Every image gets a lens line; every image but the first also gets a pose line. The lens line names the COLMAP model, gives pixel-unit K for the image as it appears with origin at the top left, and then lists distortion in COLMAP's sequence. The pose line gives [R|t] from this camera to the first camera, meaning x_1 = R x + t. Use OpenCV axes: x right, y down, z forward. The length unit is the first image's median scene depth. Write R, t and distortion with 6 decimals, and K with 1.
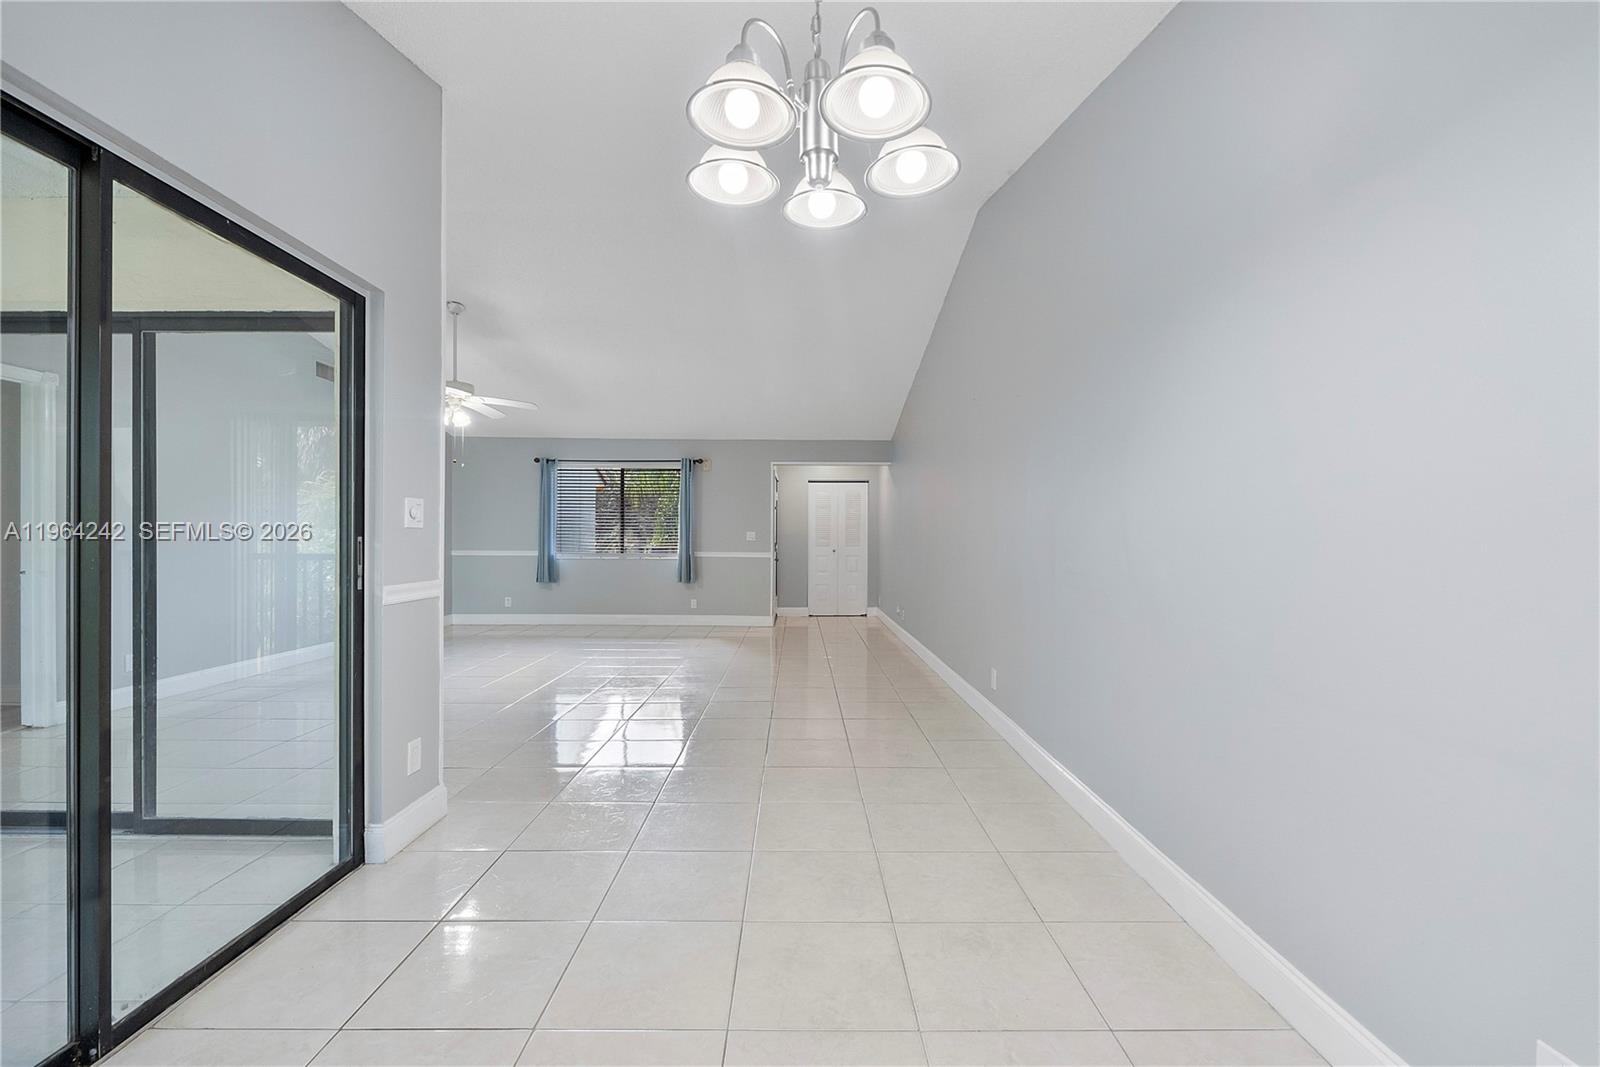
lens RADIAL K [[682.2, 0, 794.2], [0, 682.2, 529.4], [0, 0, 1]] dist [-0.002045, -0.000178]
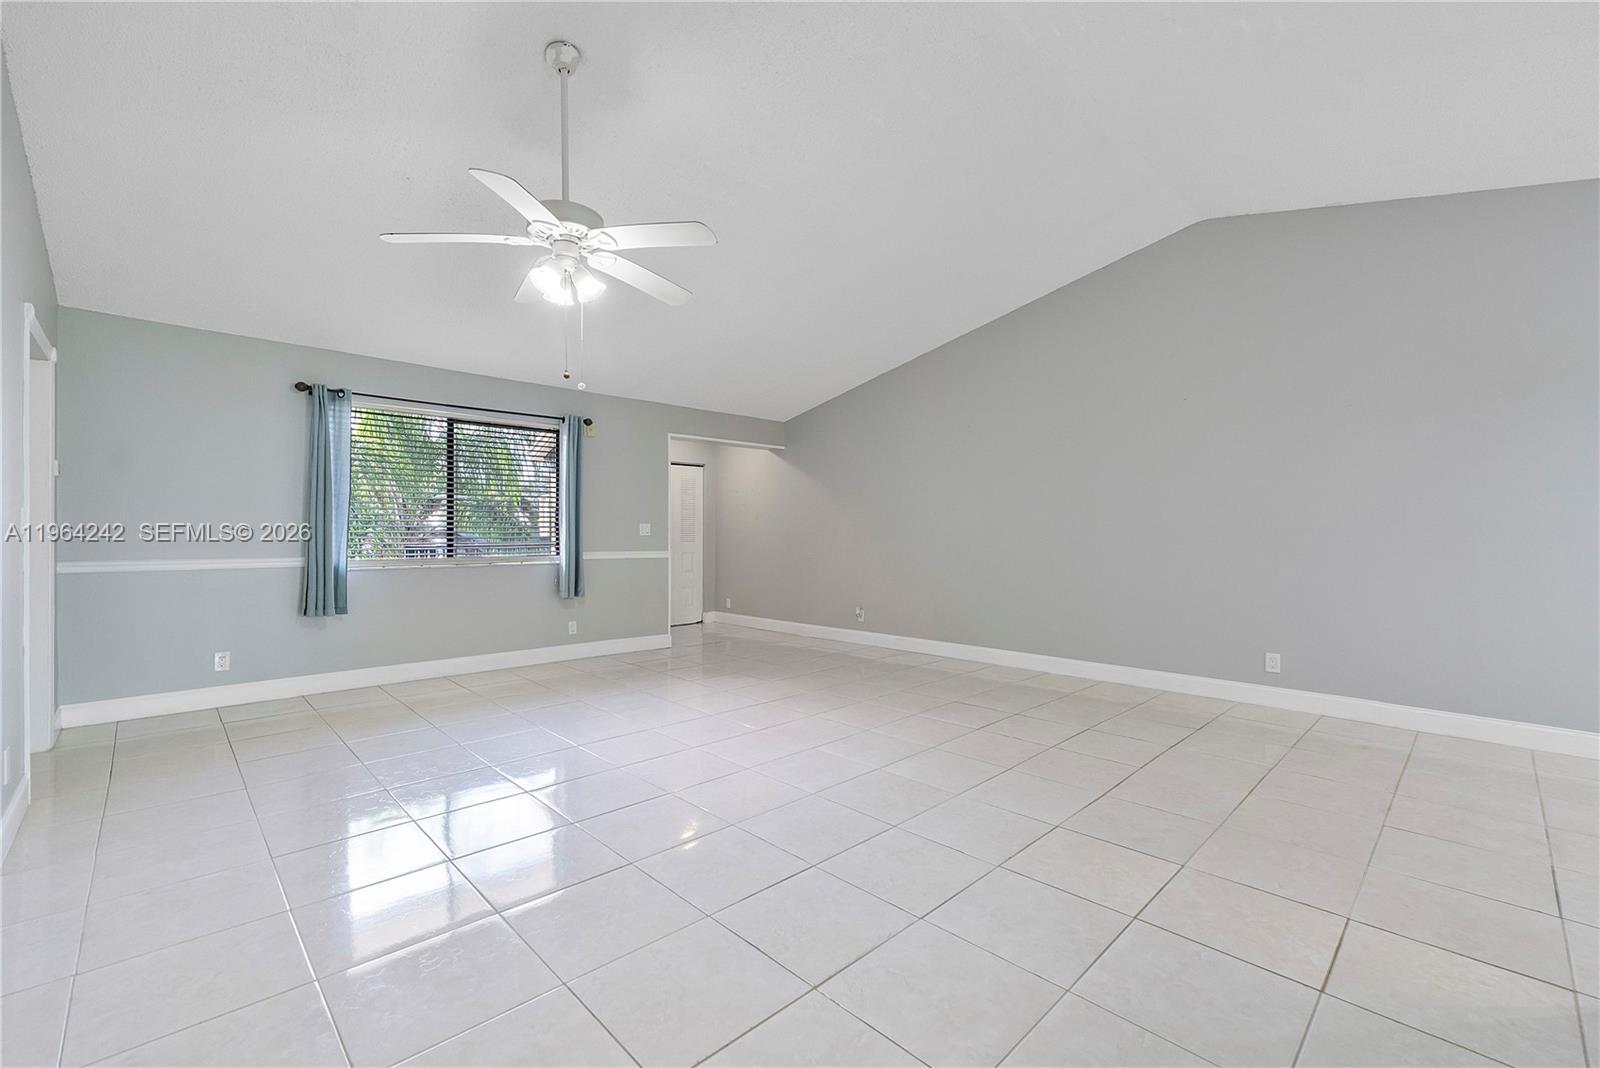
lens RADIAL K [[681.0, 0, 805.6], [0, 681.0, 531.0], [0, 0, 1]] dist [-0.005721, -0.000411]
pose [[0.709008, -0.001277, 0.705199, -0.465144], [-0.007692, 0.999925, 0.009545, 0.002649], [-0.705158, -0.012192, 0.708945, 0.346467]]
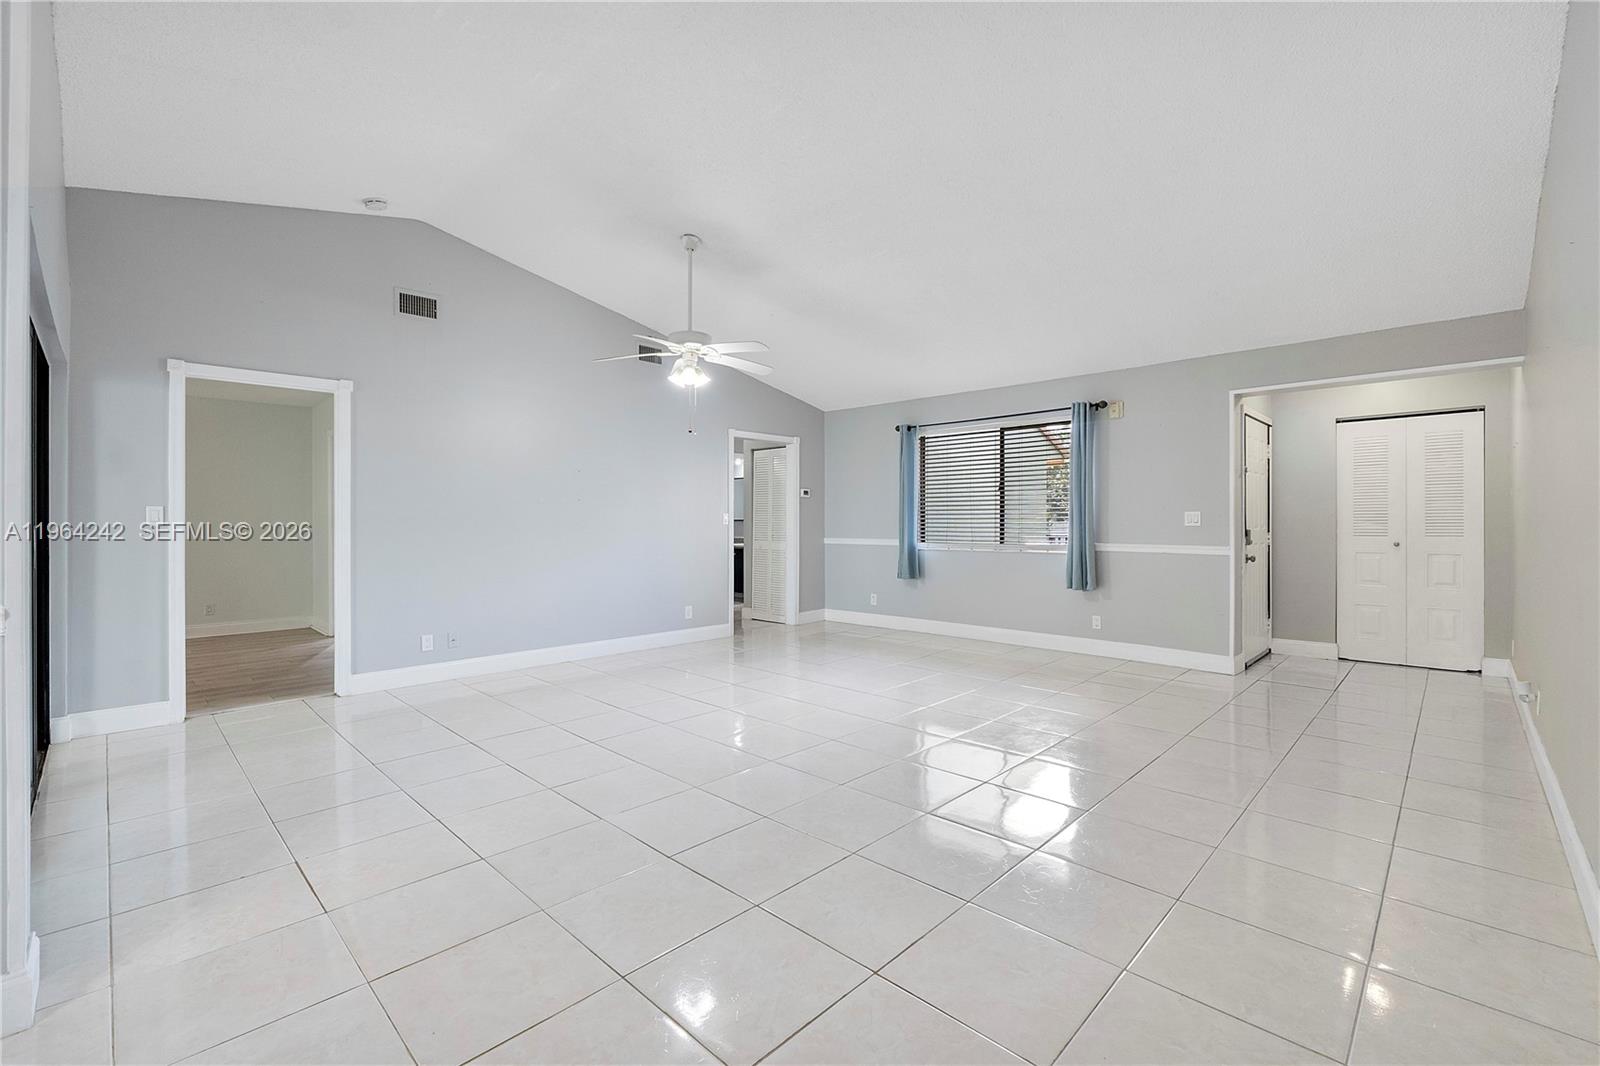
lens RADIAL K [[681.0, 0, 805.6], [0, 681.0, 530.0], [0, 0, 1]] dist [-0.005721, -0.000411]
pose [[0.721702, 0.000859, -0.692203, 0.105659], [0.013869, 0.999781, 0.015702, 0.005338], [0.692064, -0.020932, 0.721532, 0.330307]]
